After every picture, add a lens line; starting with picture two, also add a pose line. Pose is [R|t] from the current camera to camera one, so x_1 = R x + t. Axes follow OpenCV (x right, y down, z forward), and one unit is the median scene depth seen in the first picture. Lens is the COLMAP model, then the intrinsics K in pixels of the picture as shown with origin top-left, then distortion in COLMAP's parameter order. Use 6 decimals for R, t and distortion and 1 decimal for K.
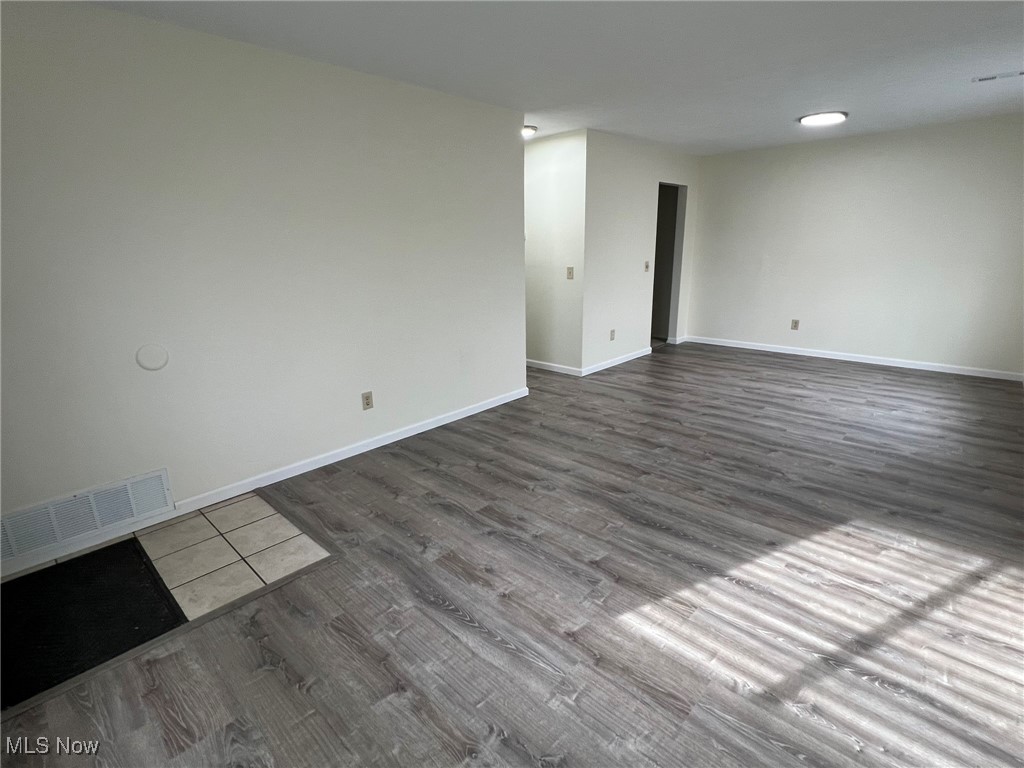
lens RADIAL K [[499.7, 0, 506.8], [0, 499.7, 379.7], [0, 0, 1]] dist [0.002006, -0.000870]
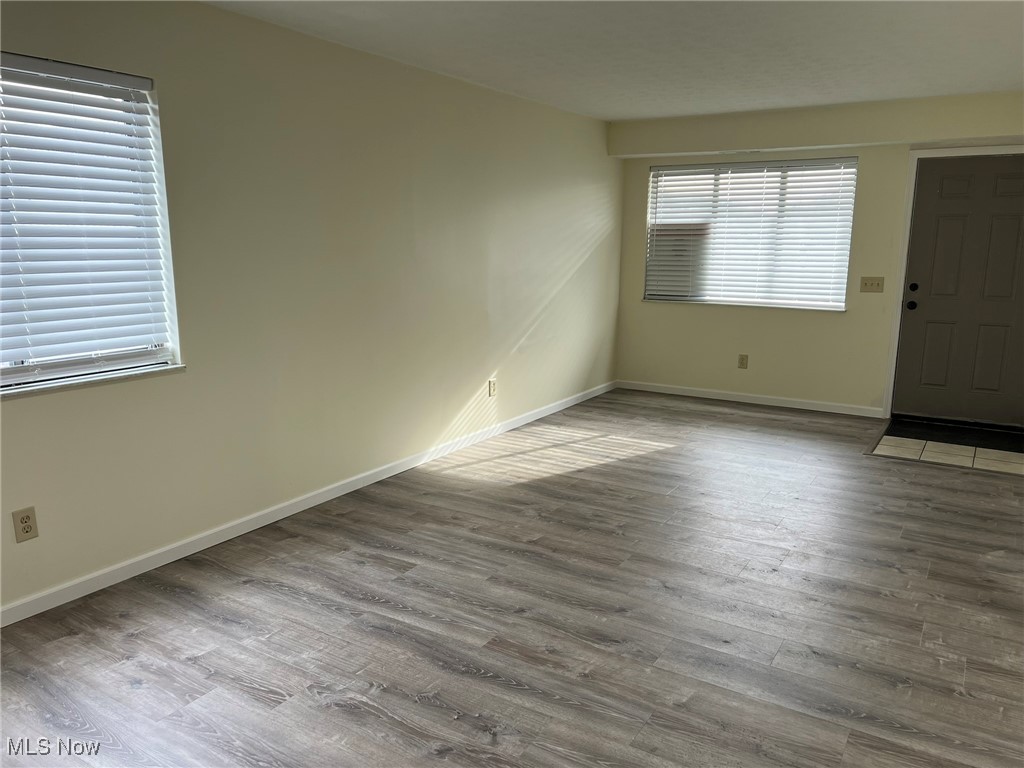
lens RADIAL K [[770.5, 0, 513.5], [0, 770.5, 385.8], [0, 0, 1]] dist [0.065225, -0.060913]
pose [[-0.979357, 0.051591, -0.195441, 1.062167], [-0.040916, 0.896268, 0.441622, -0.755058], [0.197952, 0.440502, -0.875656, 2.586925]]
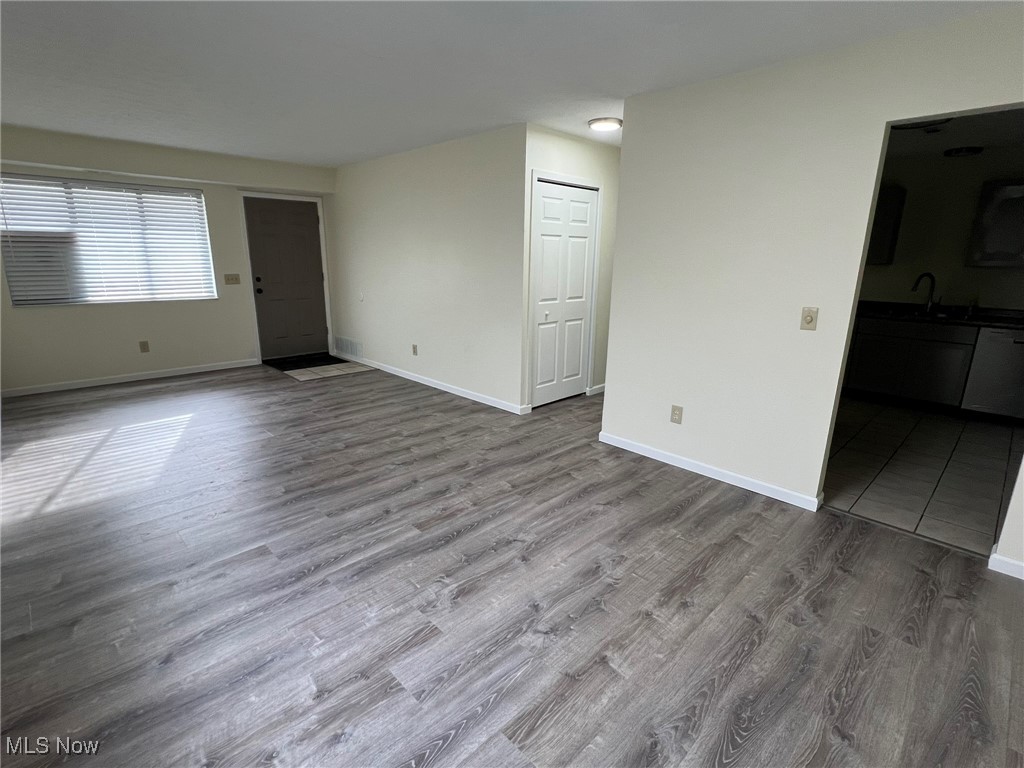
lens RADIAL K [[499.7, 0, 506.8], [0, 499.7, 382.4], [0, 0, 1]] dist [0.002006, -0.000870]
pose [[-0.046364, 0.266049, -0.962844, 1.838031], [-0.275011, 0.923233, 0.268346, -0.535961], [0.960322, 0.277235, 0.030362, 1.800876]]
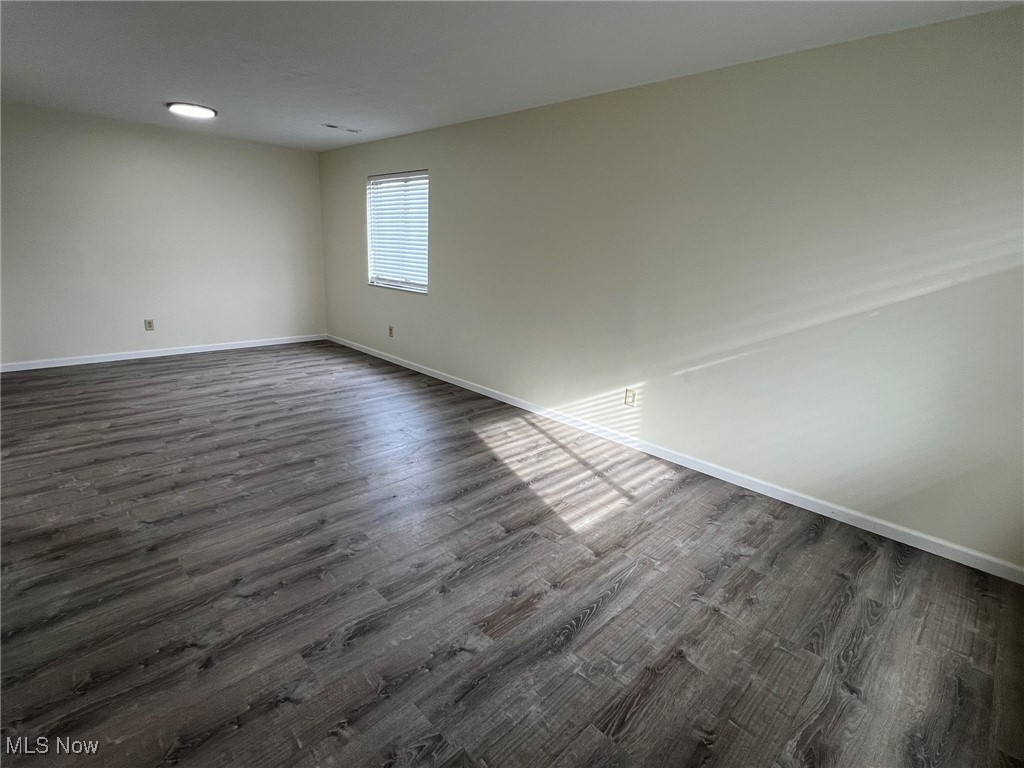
lens RADIAL K [[499.7, 0, 505.8], [0, 499.7, 385.3], [0, 0, 1]] dist [0.002006, -0.000870]
pose [[0.038302, -0.251690, 0.967050, -0.766528], [0.221550, 0.945813, 0.237388, -0.196353], [-0.974397, 0.205157, 0.091988, 0.770633]]
